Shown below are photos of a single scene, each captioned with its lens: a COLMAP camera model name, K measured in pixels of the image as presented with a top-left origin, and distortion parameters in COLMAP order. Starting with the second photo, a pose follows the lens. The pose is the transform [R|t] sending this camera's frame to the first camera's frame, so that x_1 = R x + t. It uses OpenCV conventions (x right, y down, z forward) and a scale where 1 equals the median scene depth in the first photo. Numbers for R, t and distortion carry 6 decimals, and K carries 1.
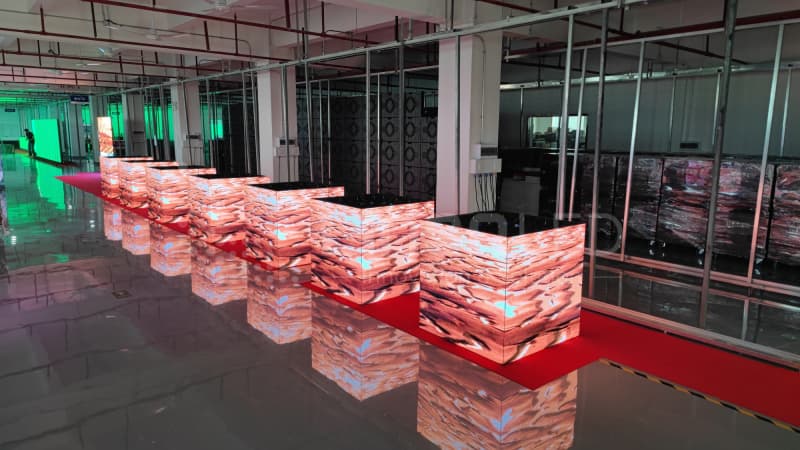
lens RADIAL K [[537.6, 0, 399.6], [0, 537.6, 224.7], [0, 0, 1]] dist [0.042029, -0.010277]
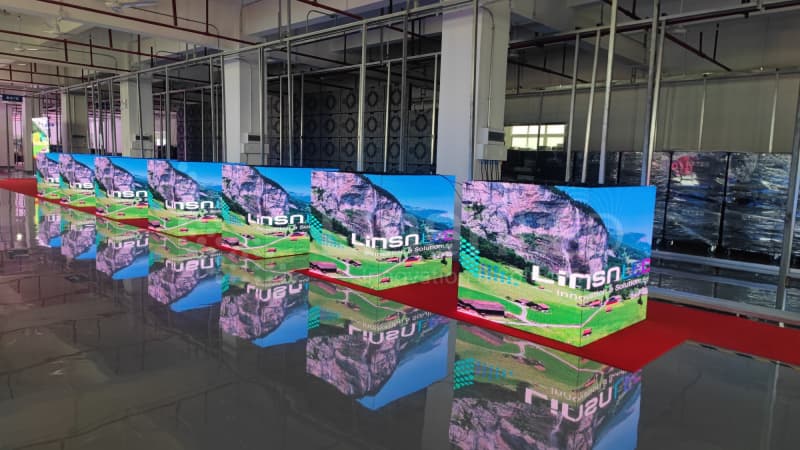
lens RADIAL K [[537.6, 0, 400.4], [0, 537.6, 224.6], [0, 0, 1]] dist [0.042029, -0.010277]
pose [[0.995040, 0.013860, 0.098507, -0.054934], [-0.008438, 0.998437, -0.055248, 0.043567], [-0.099119, 0.054143, 0.993602, 0.073926]]
